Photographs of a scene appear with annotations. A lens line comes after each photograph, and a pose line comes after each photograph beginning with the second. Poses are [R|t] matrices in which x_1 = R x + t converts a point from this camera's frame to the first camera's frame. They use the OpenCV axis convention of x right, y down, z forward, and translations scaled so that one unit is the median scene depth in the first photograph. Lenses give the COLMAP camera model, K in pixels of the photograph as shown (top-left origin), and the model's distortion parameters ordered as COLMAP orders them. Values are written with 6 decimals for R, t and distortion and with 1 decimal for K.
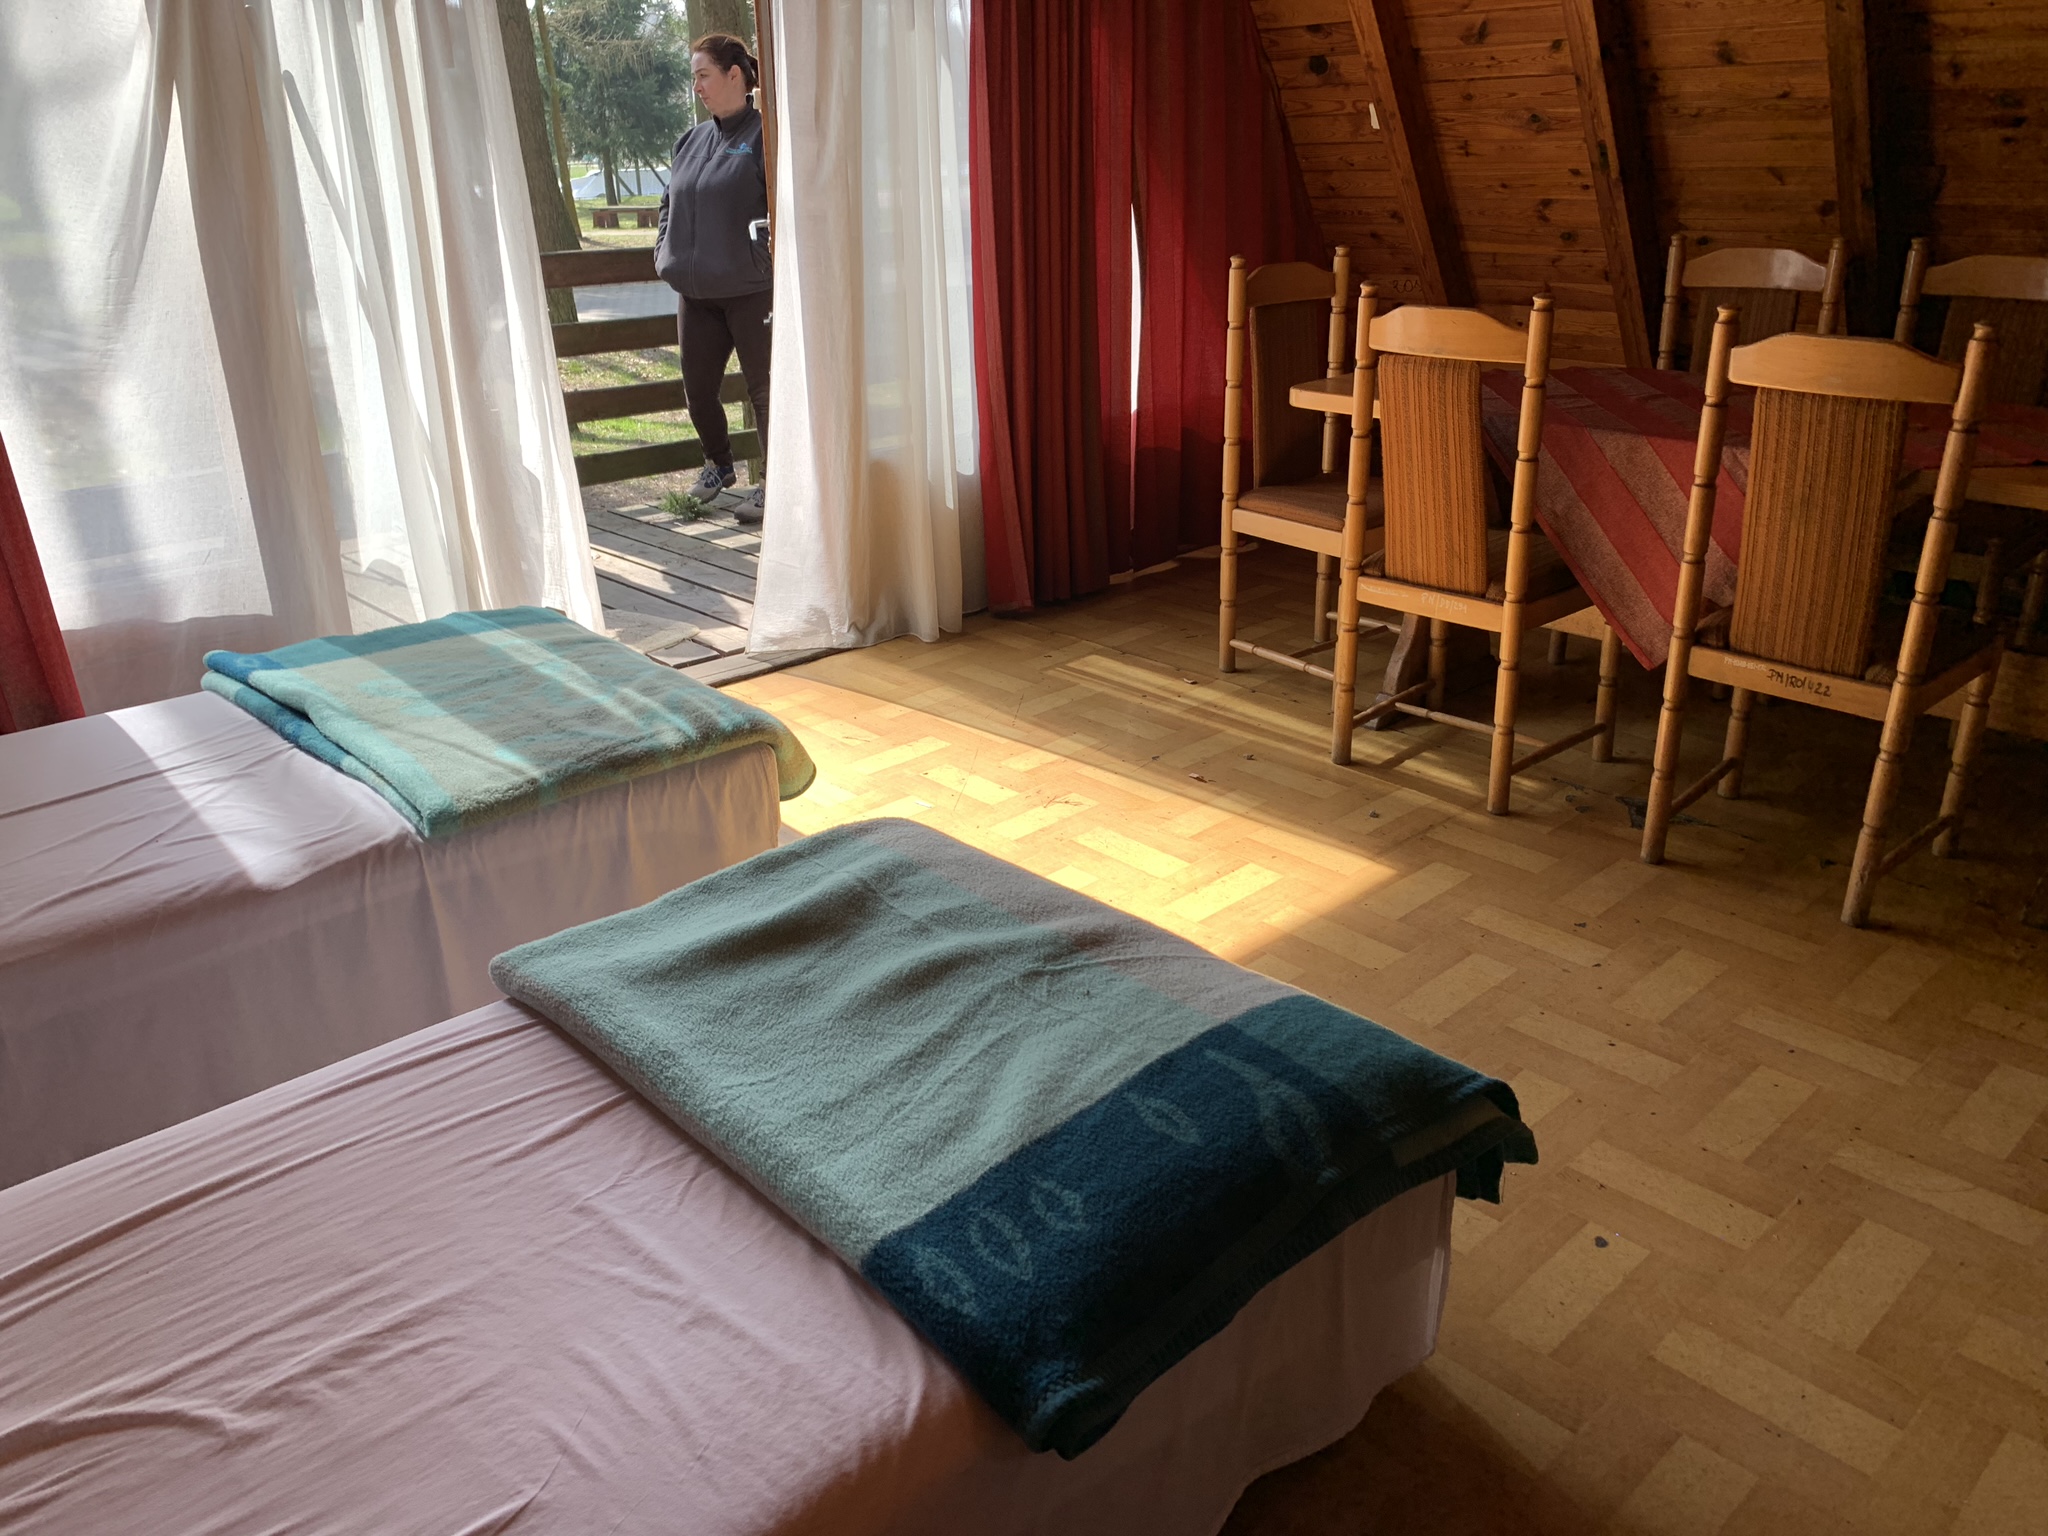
lens RADIAL K [[1578.6, 0, 1023.4], [0, 1578.6, 770.6], [0, 0, 1]] dist [-0.014353, -0.014073]
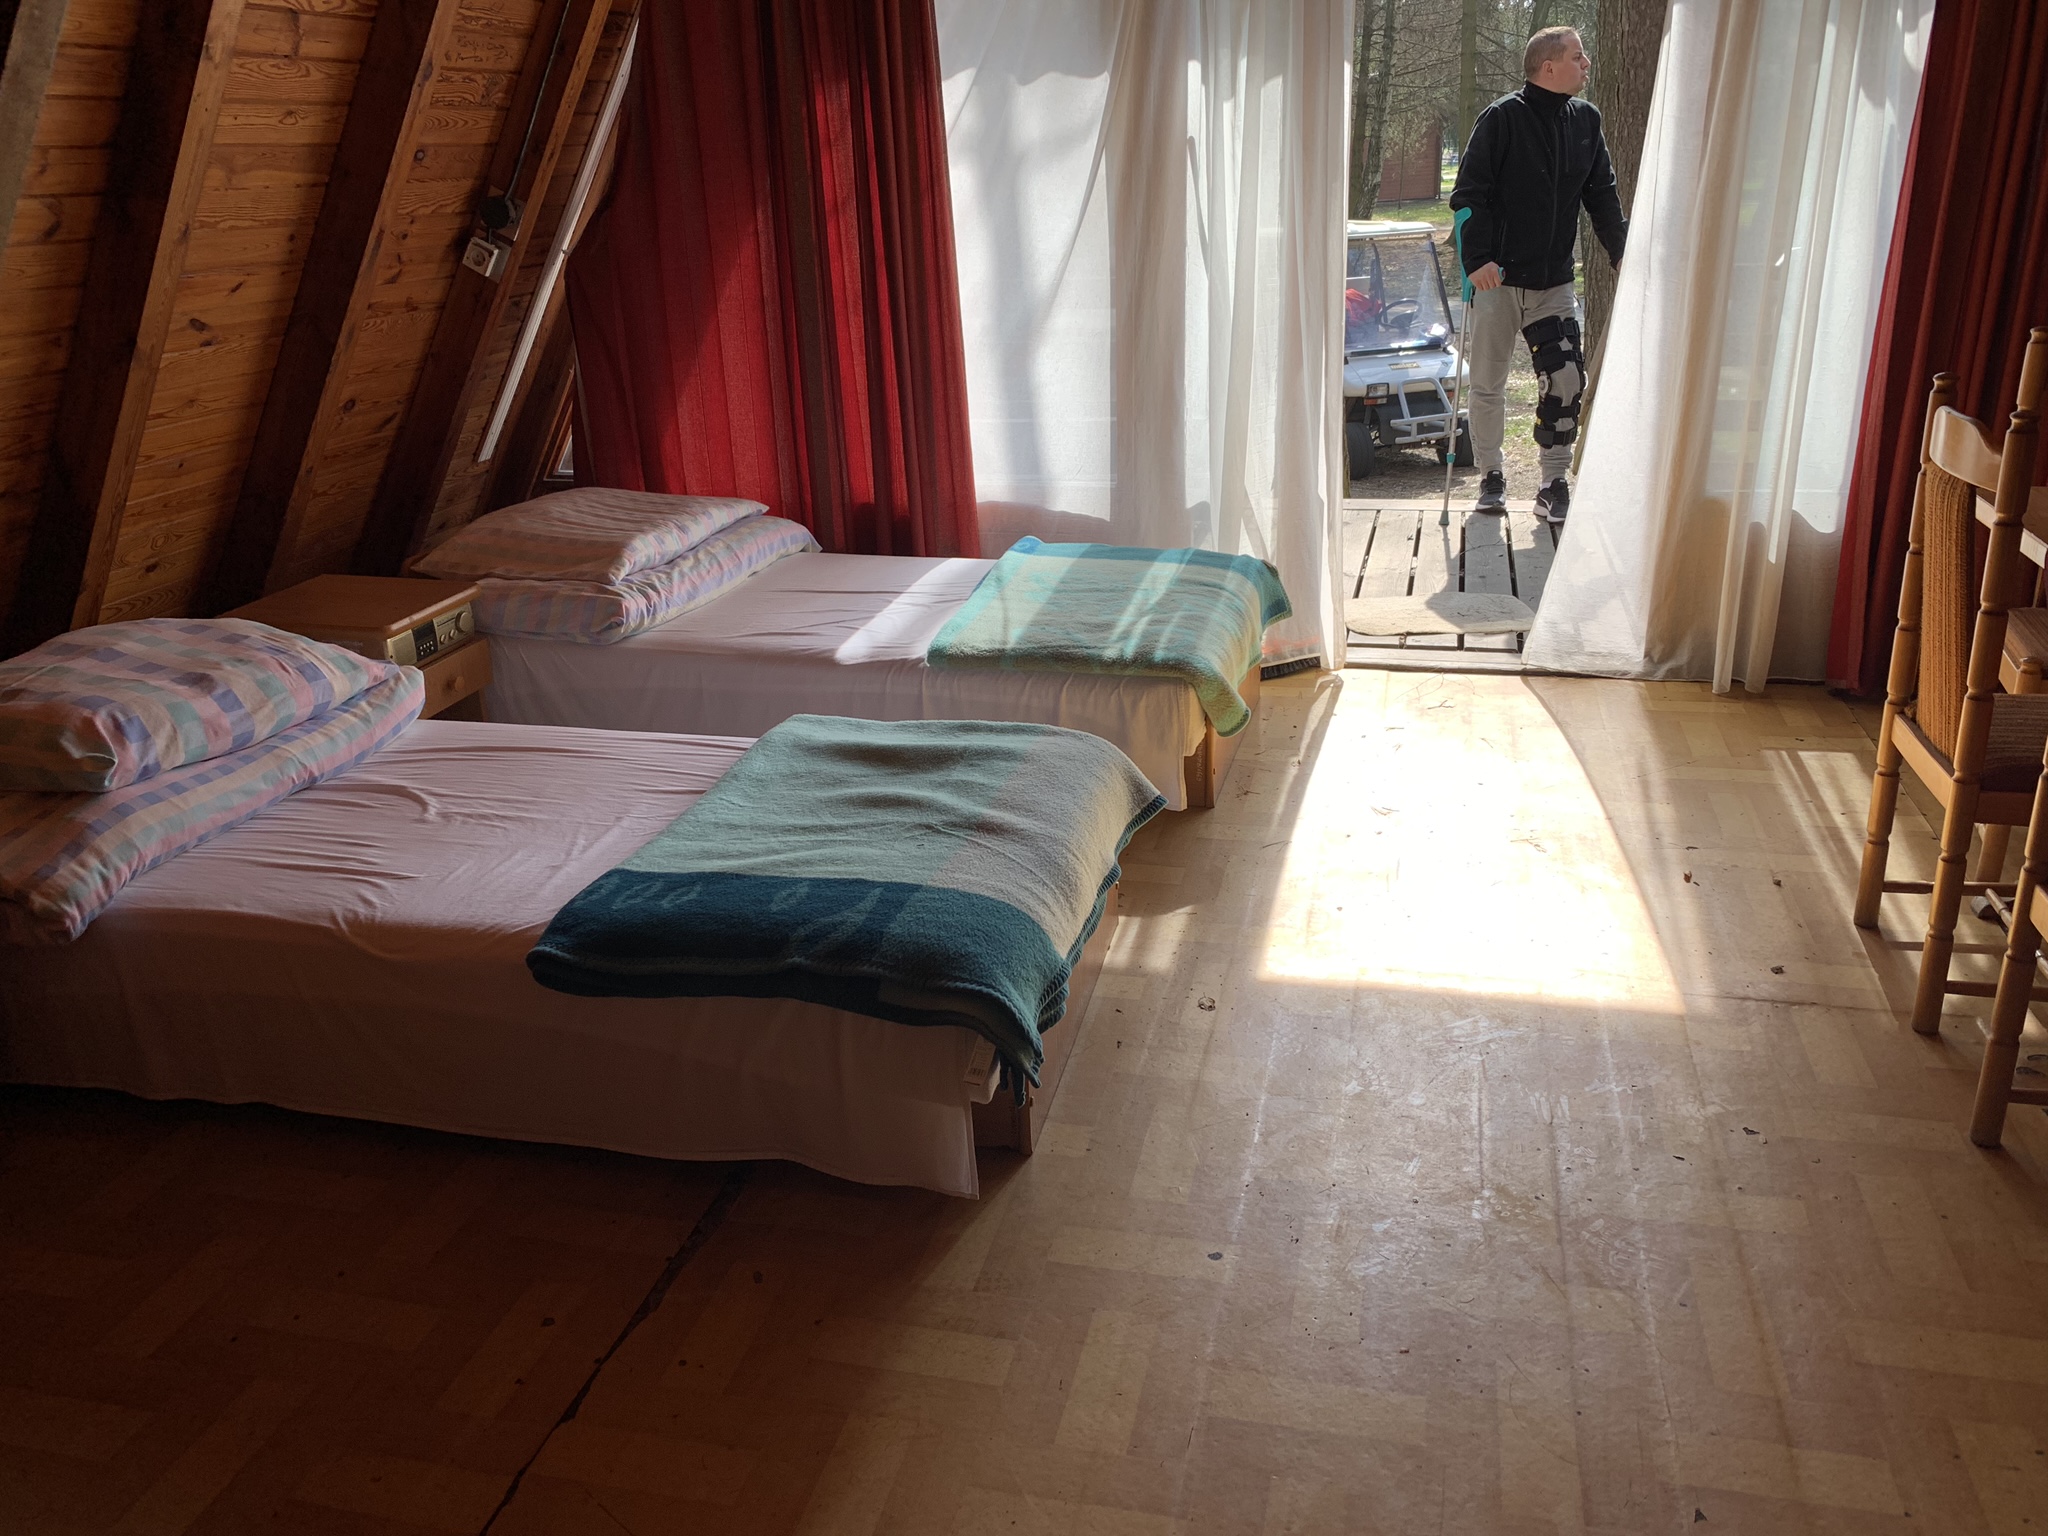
lens RADIAL K [[1578.6, 0, 1023.1], [0, 1578.6, 761.5], [0, 0, 1]] dist [-0.014353, -0.014073]
pose [[0.548117, 0.302839, -0.779651, 0.832771], [-0.289103, 0.943292, 0.163154, -0.134362], [0.784848, 0.135972, 0.604586, 0.136891]]
